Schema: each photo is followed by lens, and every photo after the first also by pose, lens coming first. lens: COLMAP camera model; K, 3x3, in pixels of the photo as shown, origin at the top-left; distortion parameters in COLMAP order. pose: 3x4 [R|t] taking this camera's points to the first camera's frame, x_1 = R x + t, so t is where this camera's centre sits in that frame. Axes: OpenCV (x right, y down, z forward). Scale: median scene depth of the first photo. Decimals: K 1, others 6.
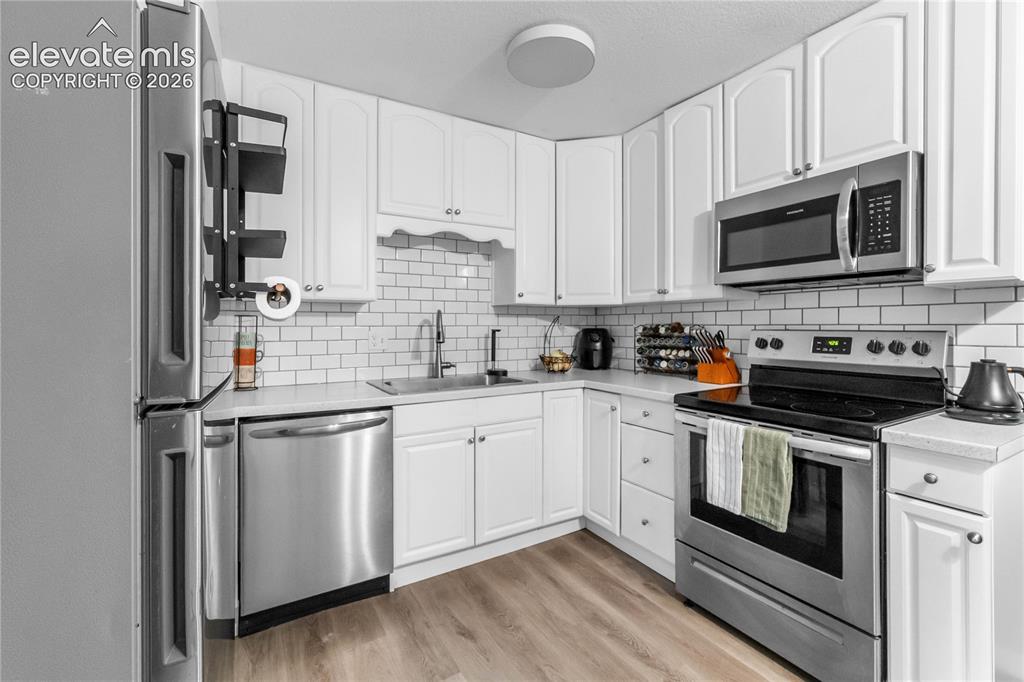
lens RADIAL K [[448.0, 0, 508.3], [0, 448.0, 326.8], [0, 0, 1]] dist [0.000172, -0.000097]
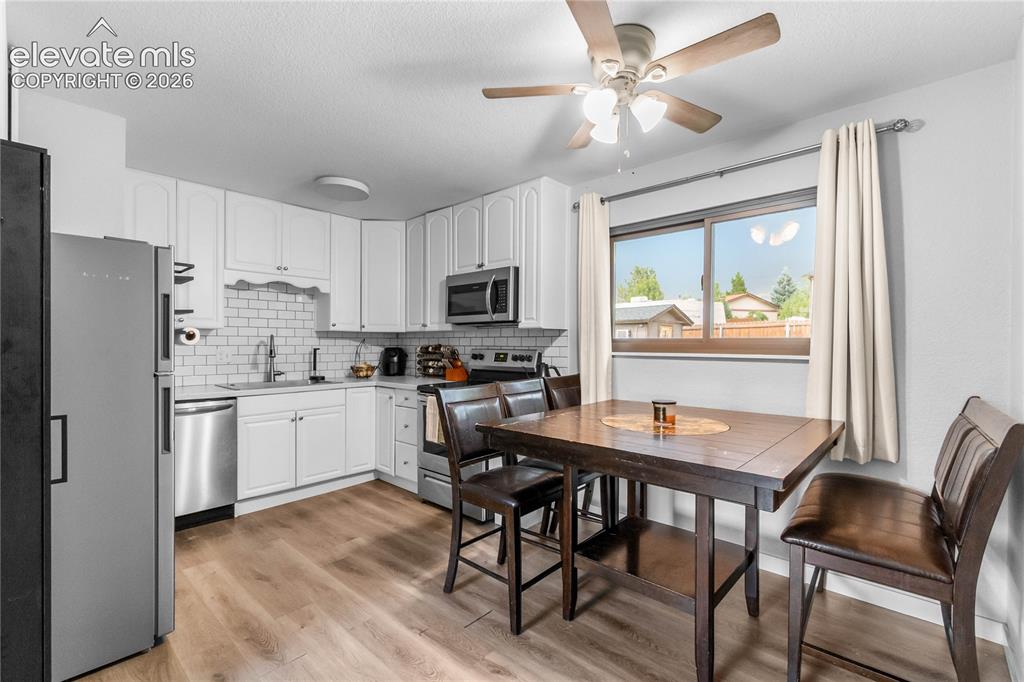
lens RADIAL K [[452.3, 0, 508.6], [0, 452.3, 347.8], [0, 0, 1]] dist [-0.000870, -0.000069]
pose [[0.954750, 0.003396, 0.297389, 0.153274], [-0.005179, 0.999973, 0.005209, -0.007116], [-0.297363, -0.006513, 0.954742, -0.676486]]
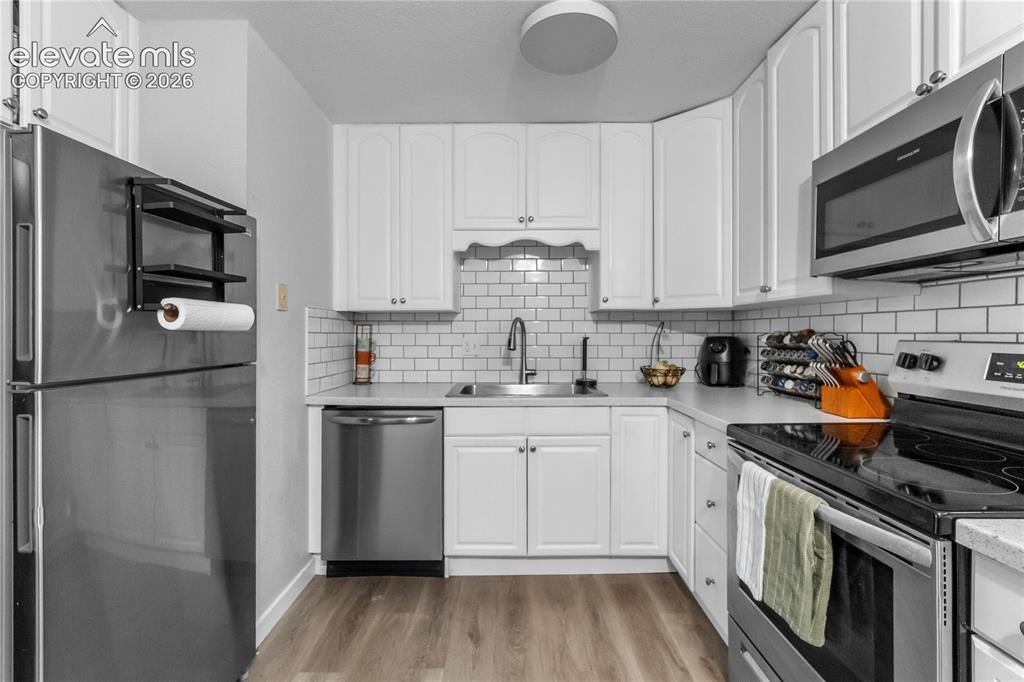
lens RADIAL K [[443.2, 0, 504.2], [0, 443.2, 334.1], [0, 0, 1]] dist [-0.000491, 0.000096]
pose [[0.859771, 0.003359, -0.510669, 0.358805], [-0.001928, 0.999993, 0.003333, -0.003644], [0.510676, -0.001881, 0.859771, 0.129223]]
